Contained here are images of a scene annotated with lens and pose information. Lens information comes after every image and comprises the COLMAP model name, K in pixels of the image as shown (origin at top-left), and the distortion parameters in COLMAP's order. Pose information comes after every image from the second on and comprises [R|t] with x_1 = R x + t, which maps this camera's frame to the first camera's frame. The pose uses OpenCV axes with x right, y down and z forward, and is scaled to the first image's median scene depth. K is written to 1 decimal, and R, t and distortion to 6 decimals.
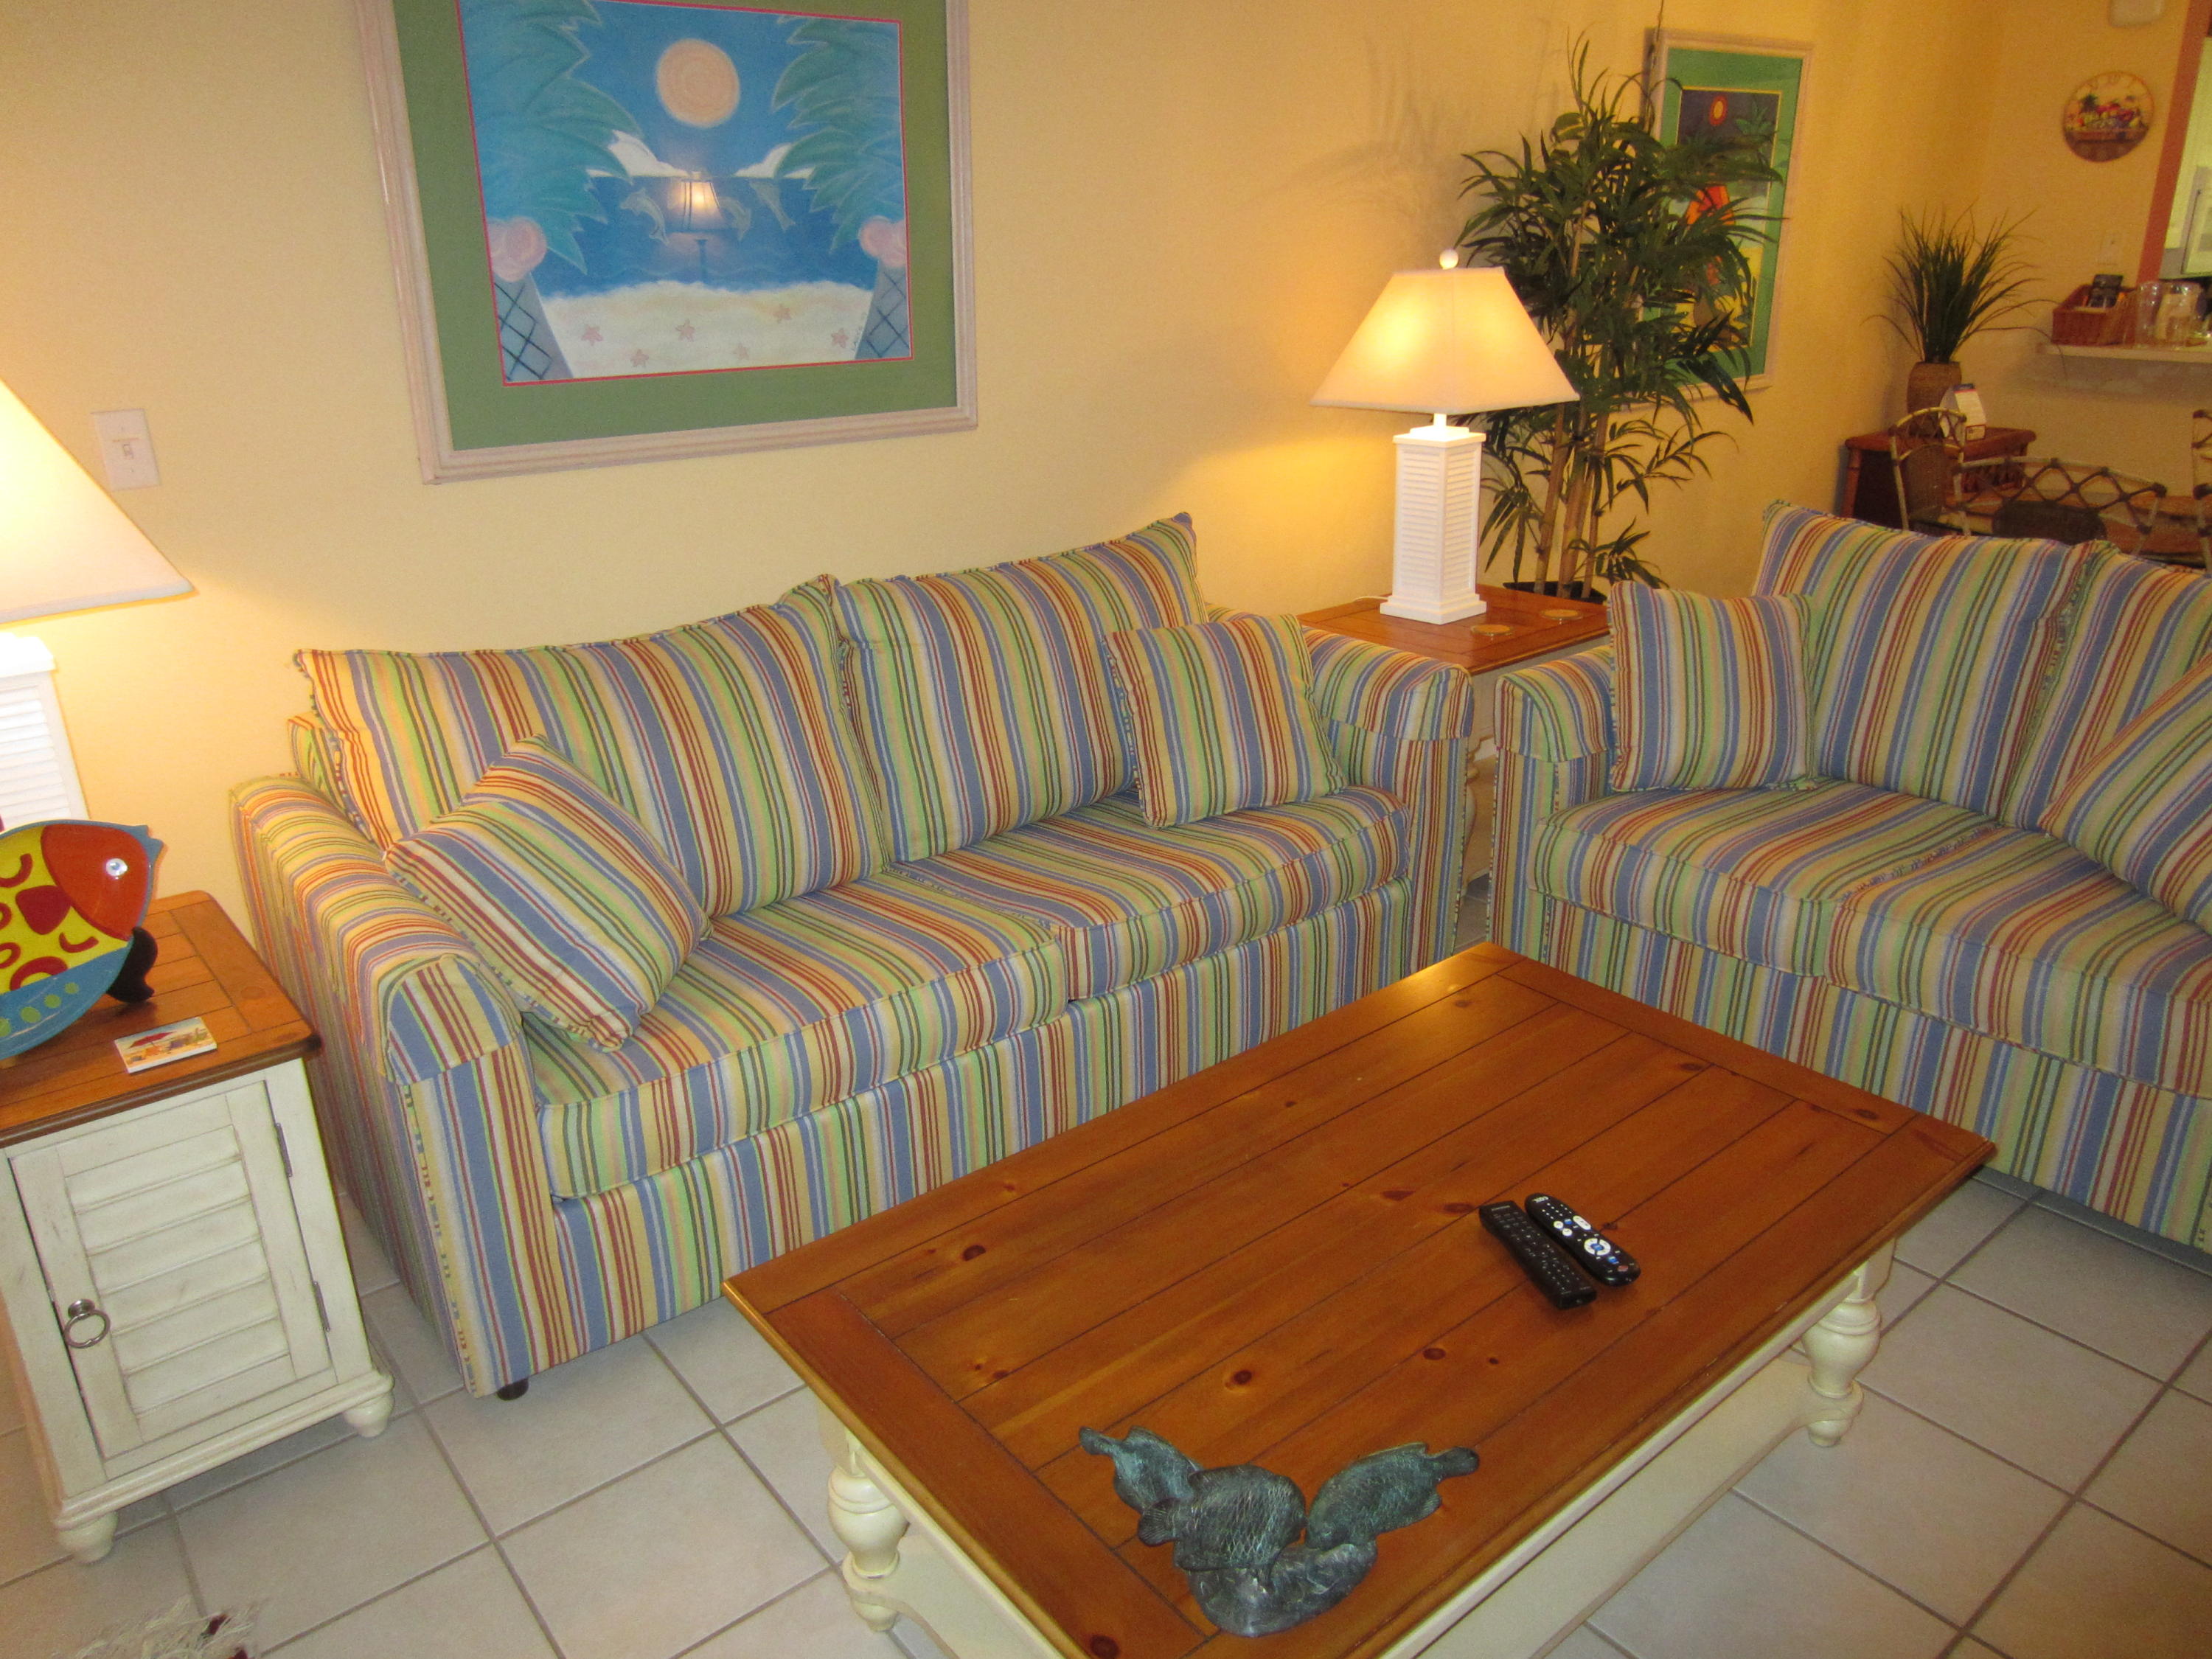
lens RADIAL K [[1572.6, 0, 1108.2], [0, 1572.6, 827.7], [0, 0, 1]] dist [-0.011059, 0.005616]
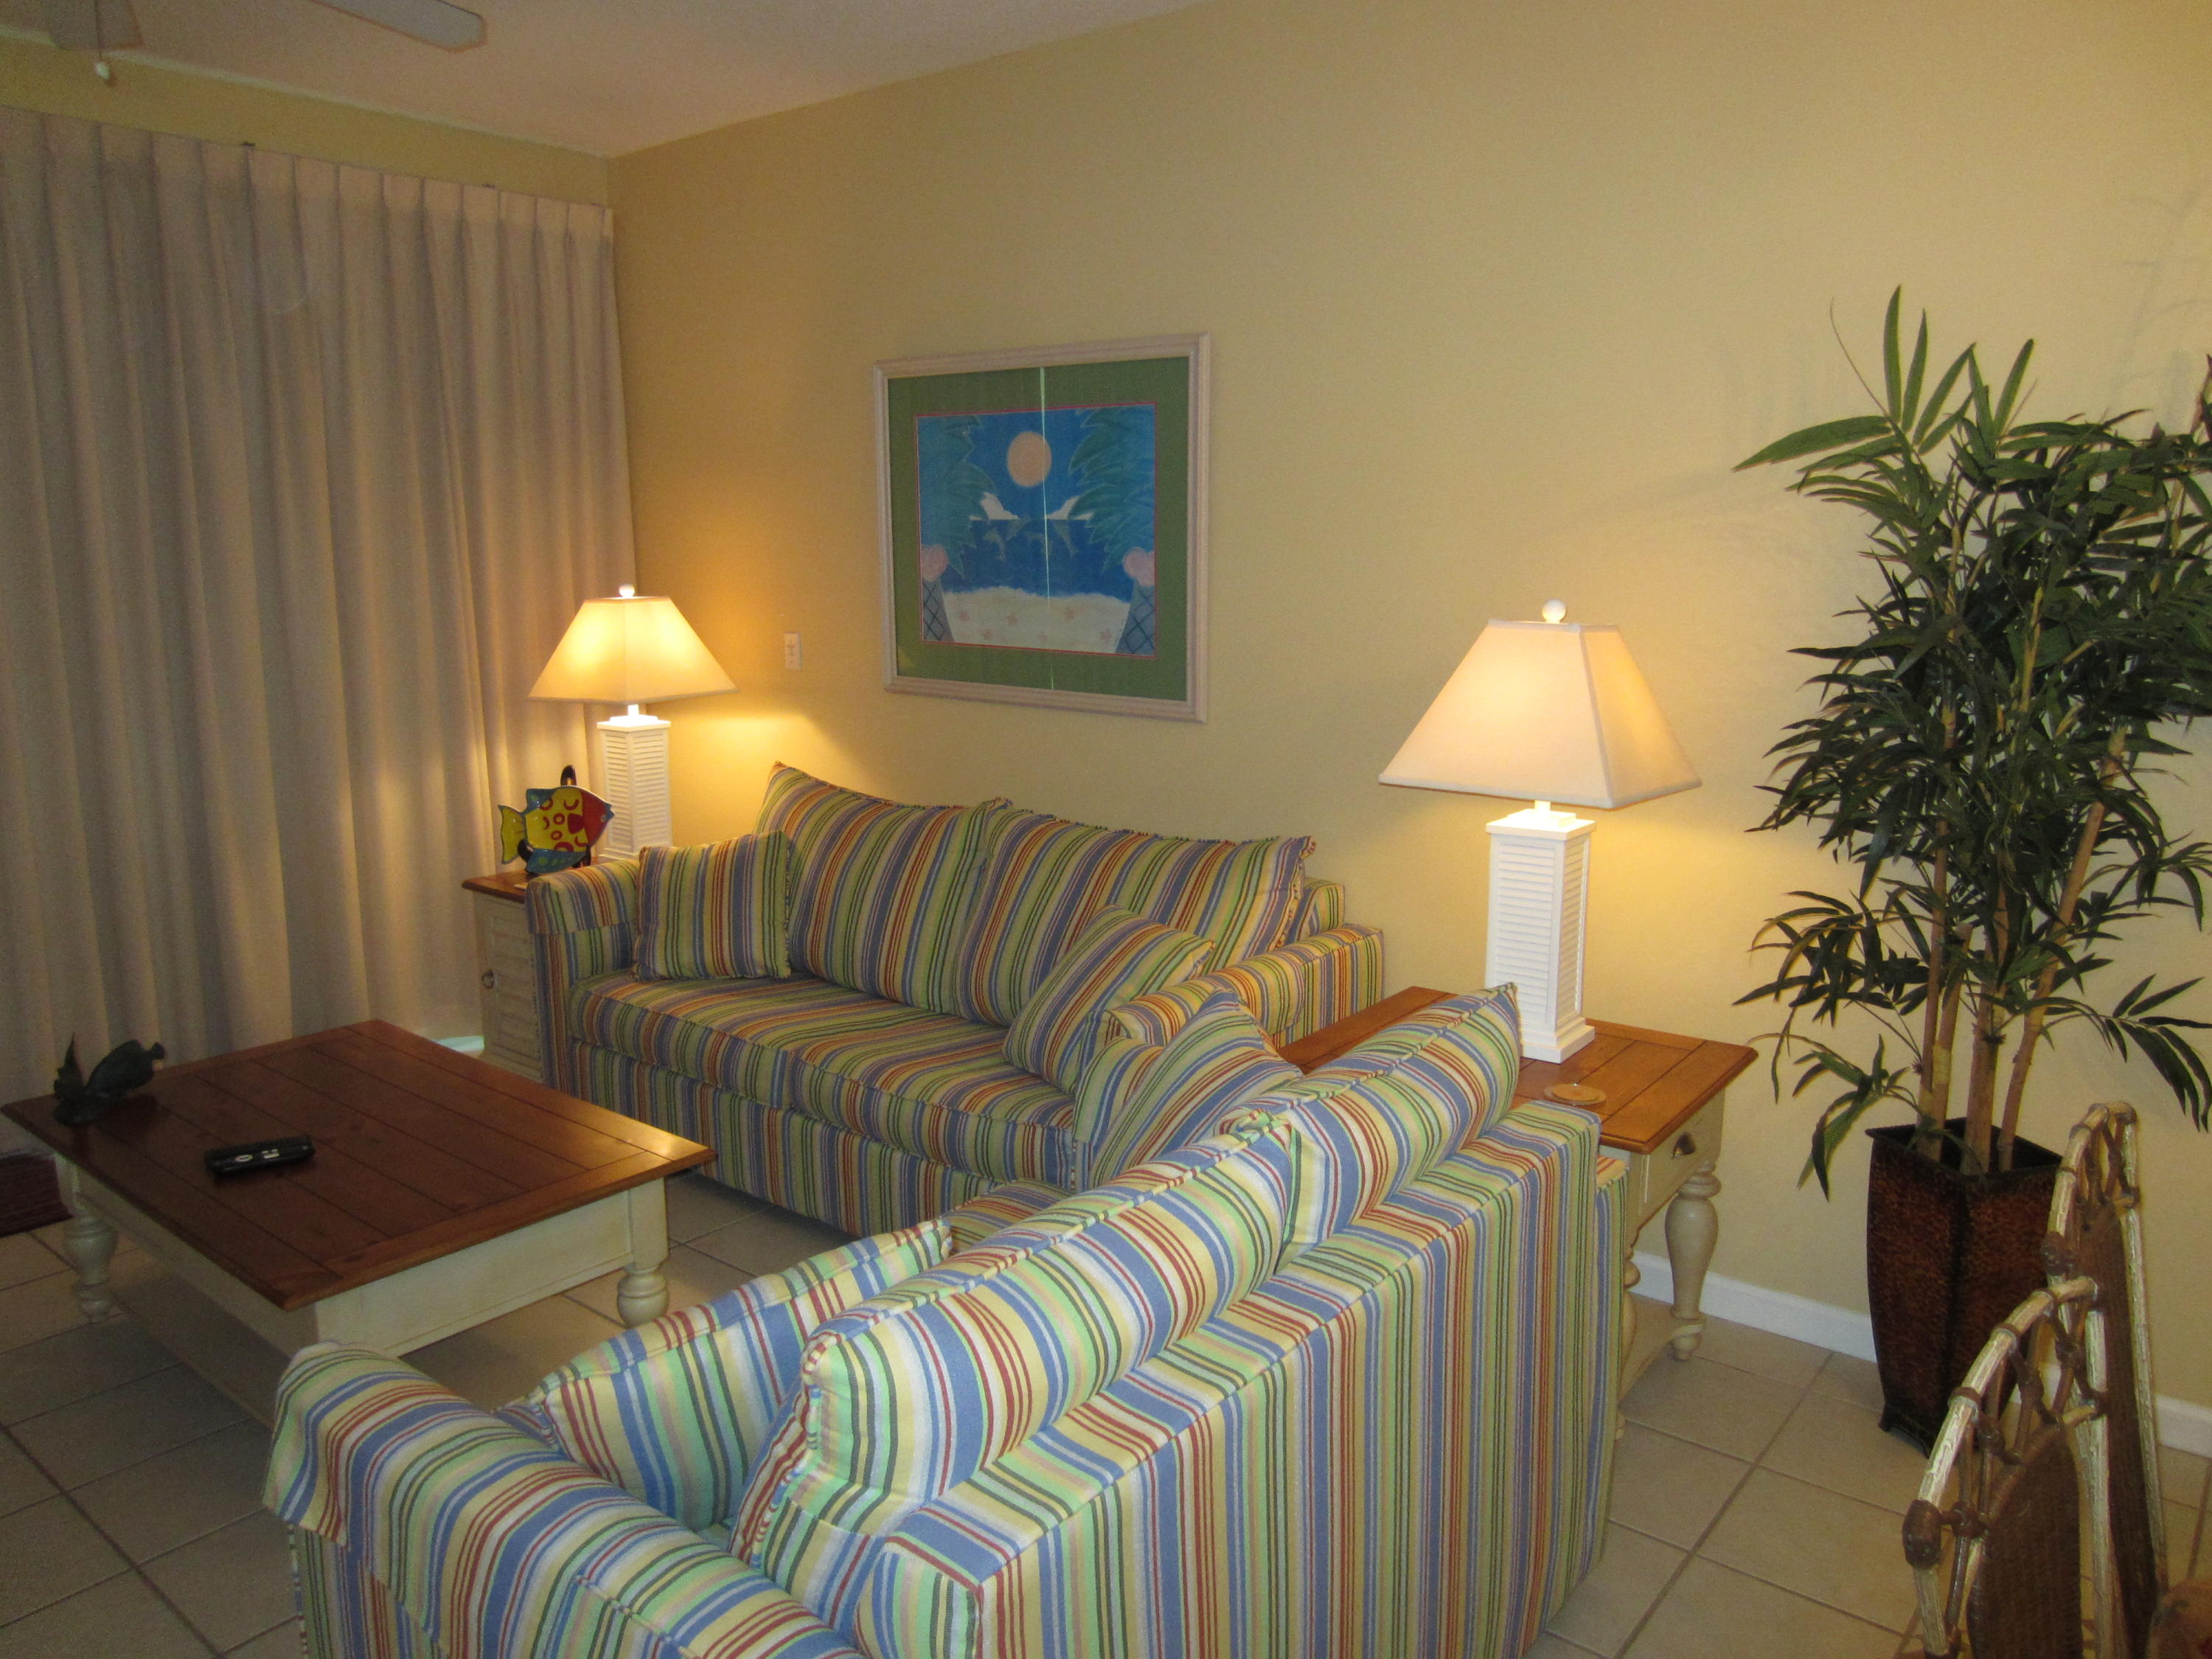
lens RADIAL K [[1572.6, 0, 1105.9], [0, 1572.6, 833.3], [0, 0, 1]] dist [-0.011059, 0.005616]
pose [[0.193325, 0.201092, -0.960306, 1.184125], [-0.348632, 0.928975, 0.124346, -0.343564], [0.917105, 0.310754, 0.249701, 0.775569]]
